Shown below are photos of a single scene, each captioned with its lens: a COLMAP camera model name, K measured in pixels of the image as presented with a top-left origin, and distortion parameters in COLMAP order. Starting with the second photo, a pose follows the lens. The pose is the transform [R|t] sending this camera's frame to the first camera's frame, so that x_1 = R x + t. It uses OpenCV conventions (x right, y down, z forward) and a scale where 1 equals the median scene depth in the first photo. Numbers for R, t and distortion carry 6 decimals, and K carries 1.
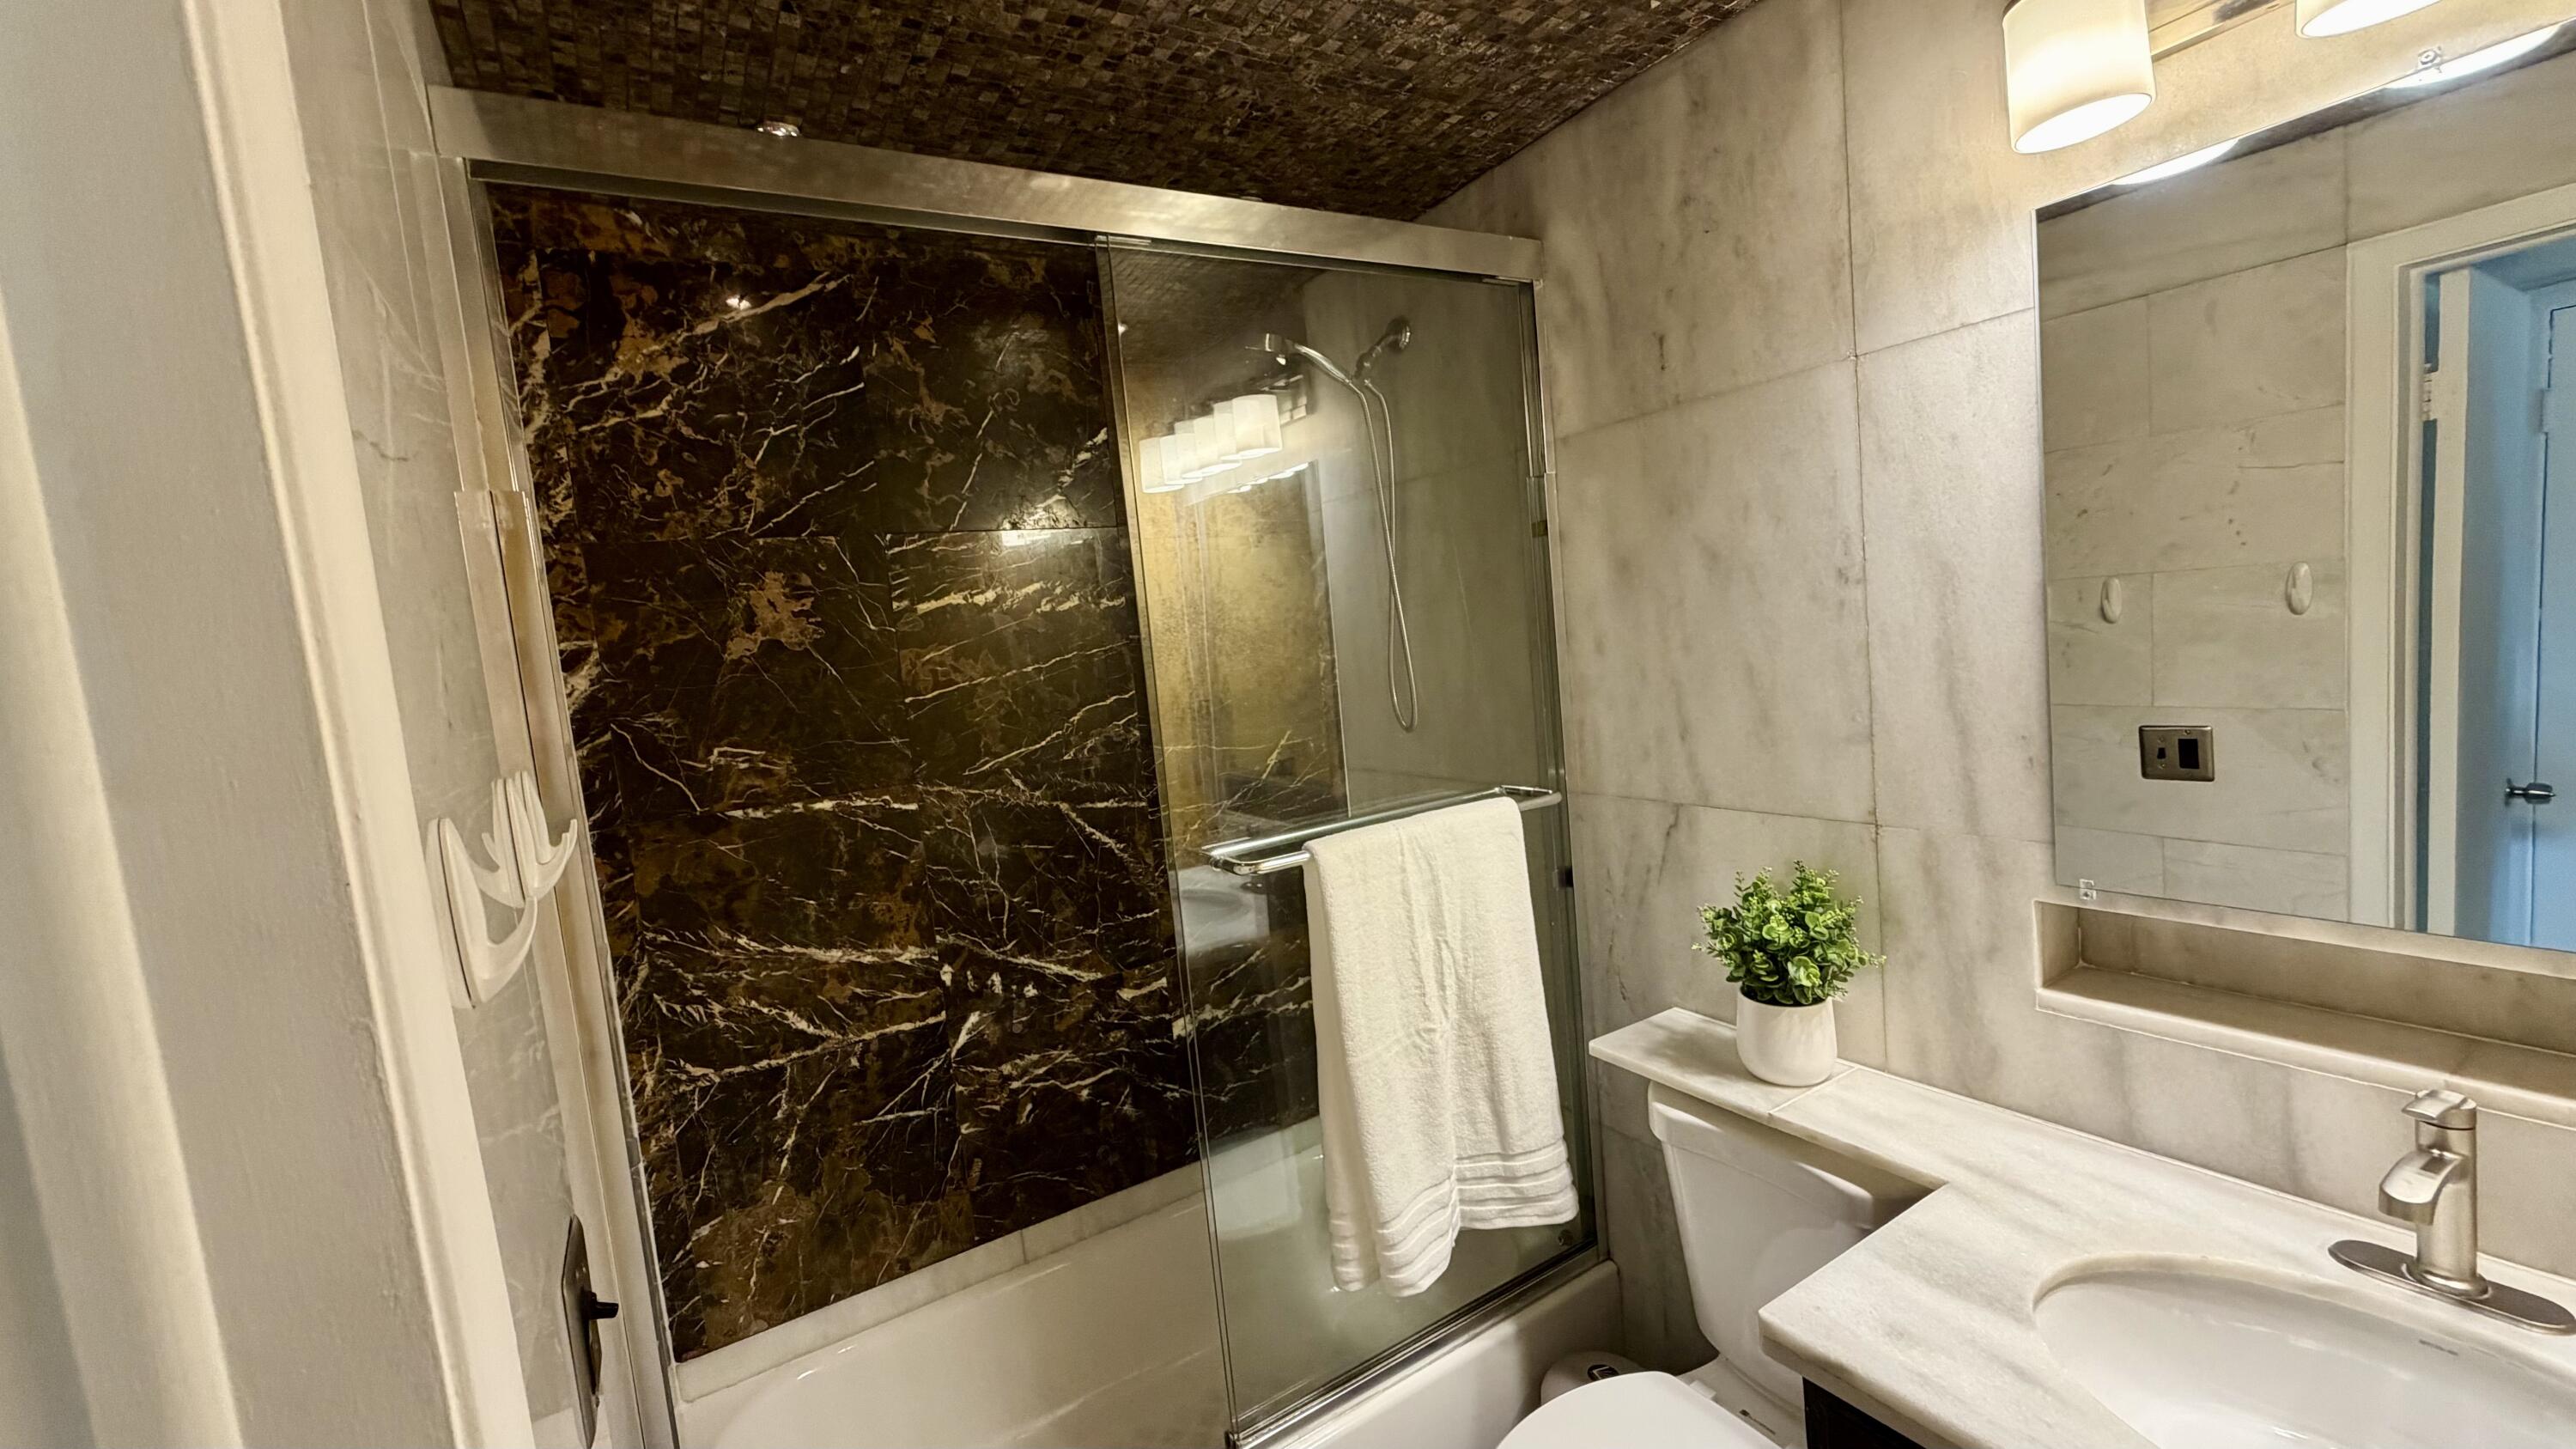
lens RADIAL K [[1026.2, 0, 1276.3], [0, 1026.2, 727.6], [0, 0, 1]] dist [-0.000795, 0.000715]
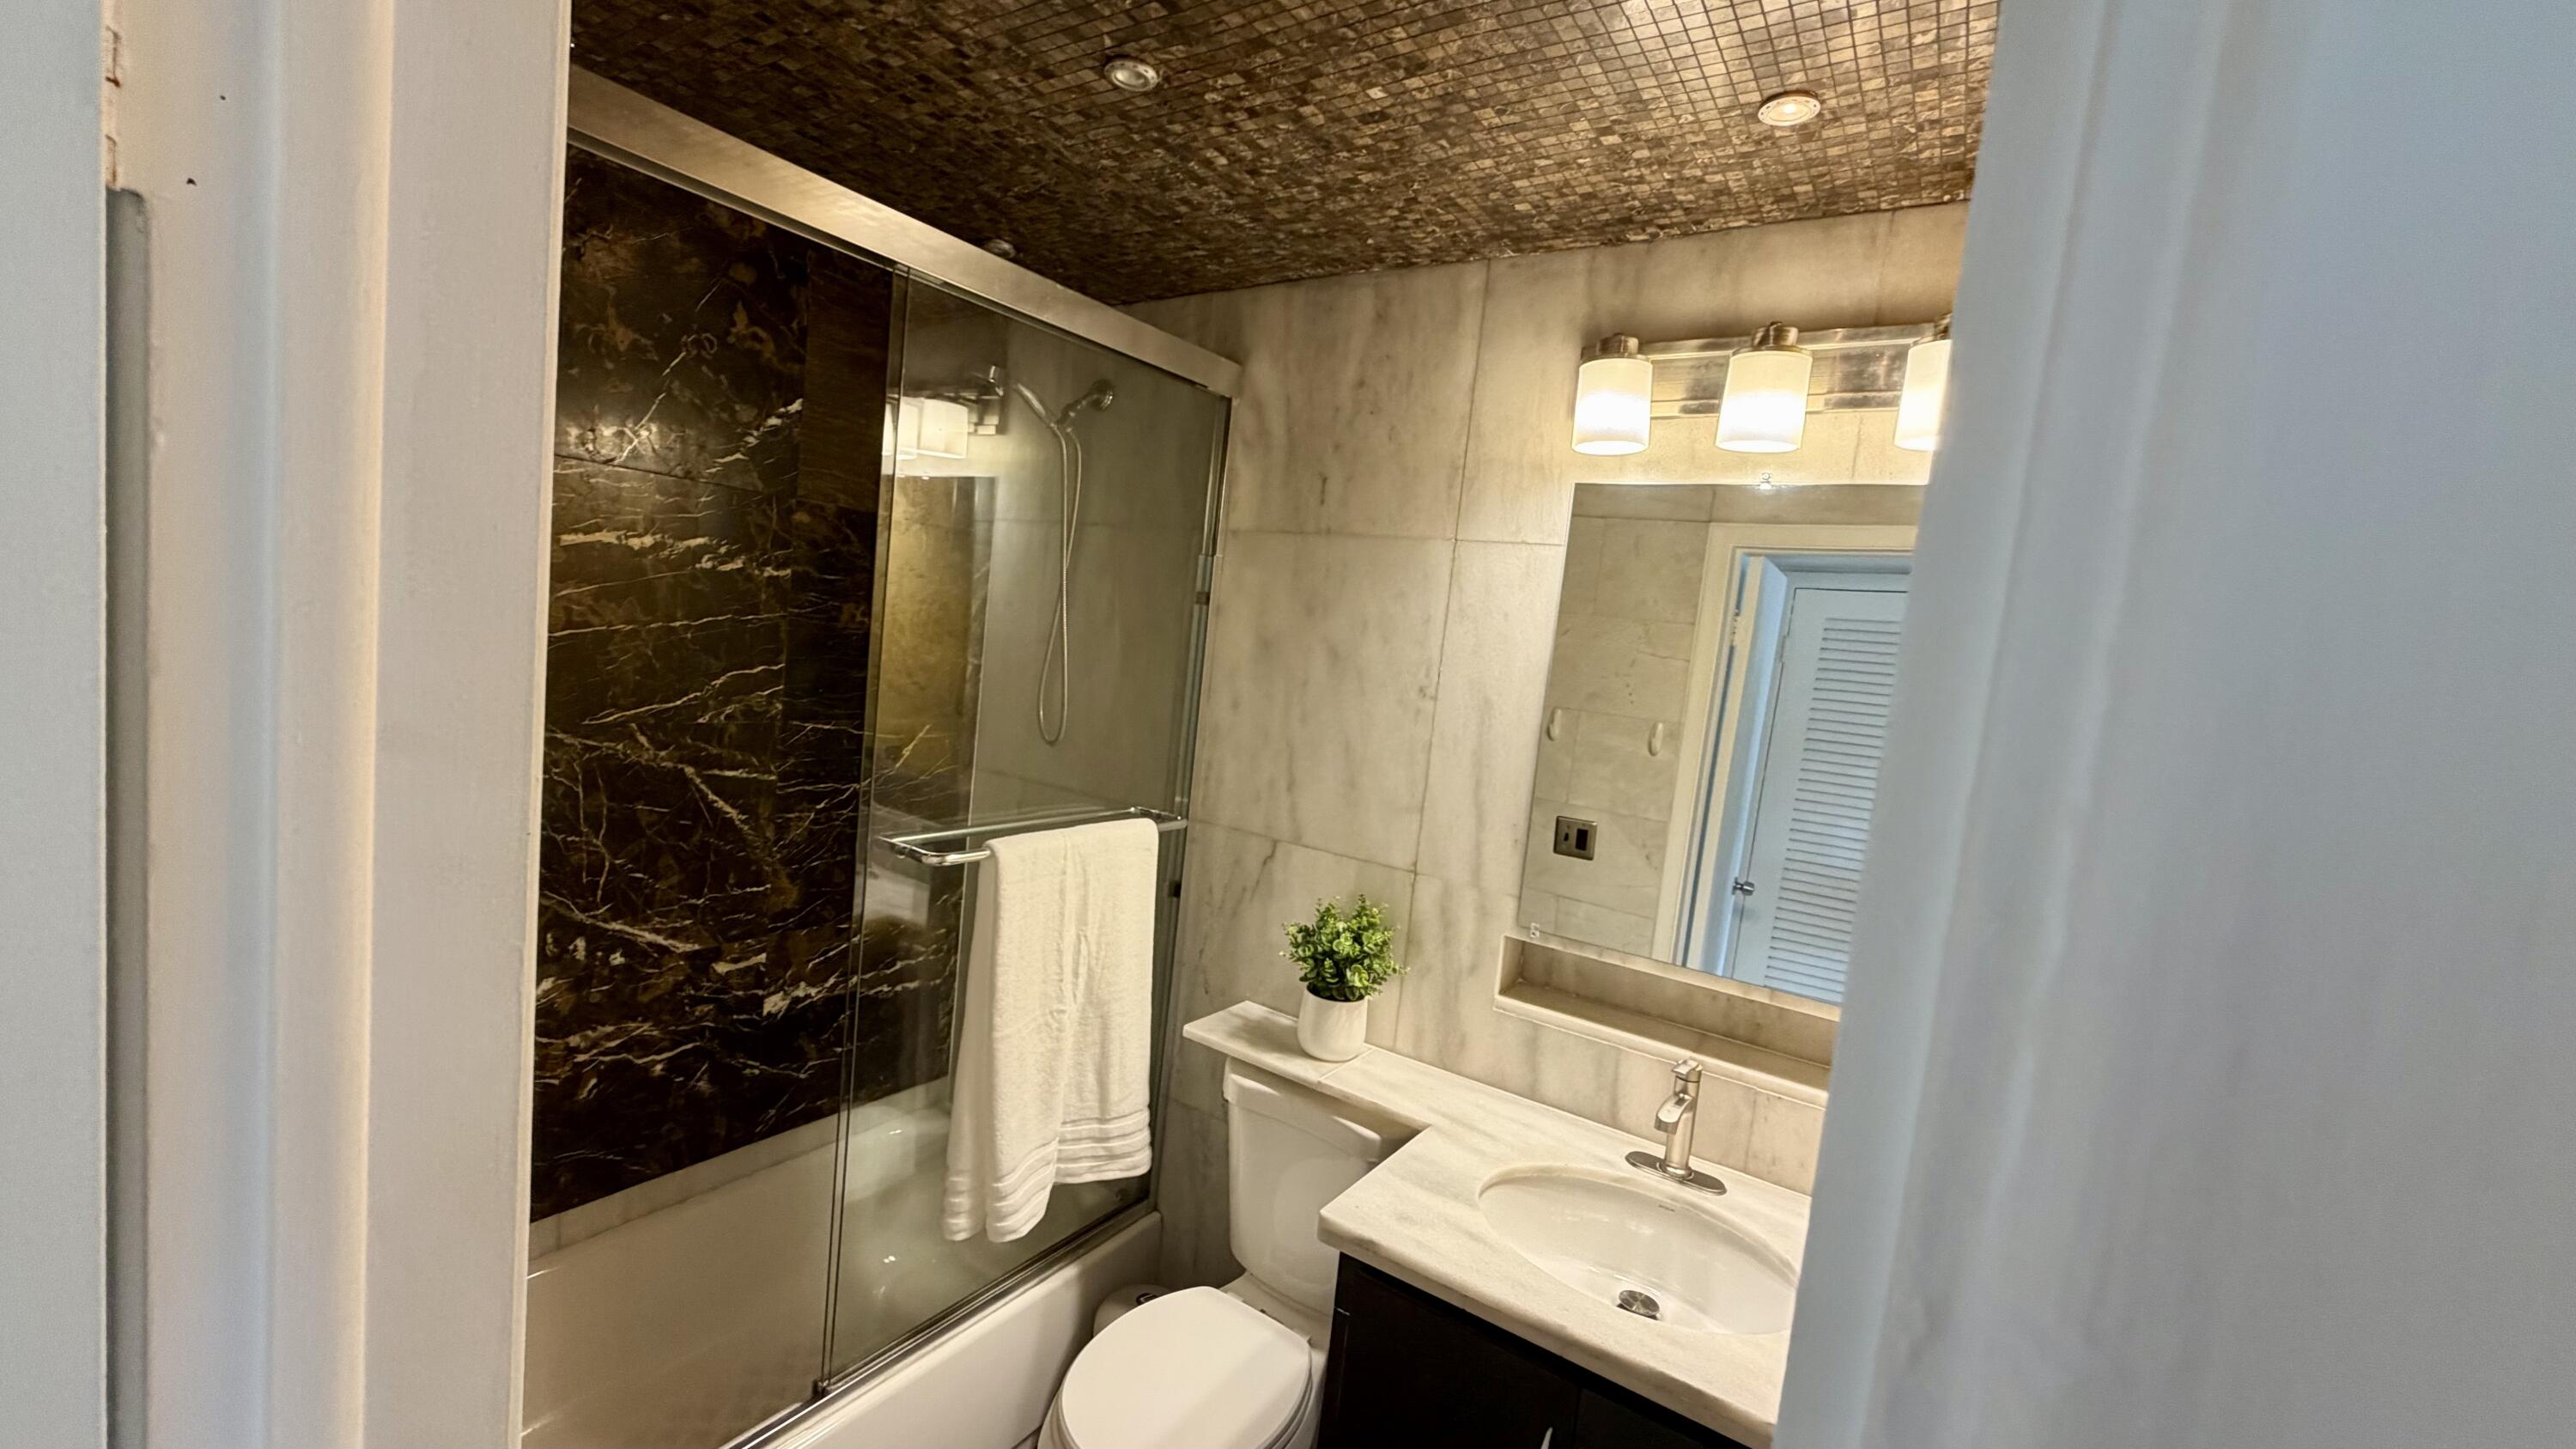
lens RADIAL K [[1026.2, 0, 1276.3], [0, 1026.2, 727.6], [0, 0, 1]] dist [-0.000795, 0.000715]
pose [[0.889296, 0.153954, 0.430639, -0.184908], [-0.154240, 0.987431, -0.034491, -0.019771], [-0.430536, -0.035750, 0.901865, -0.141797]]
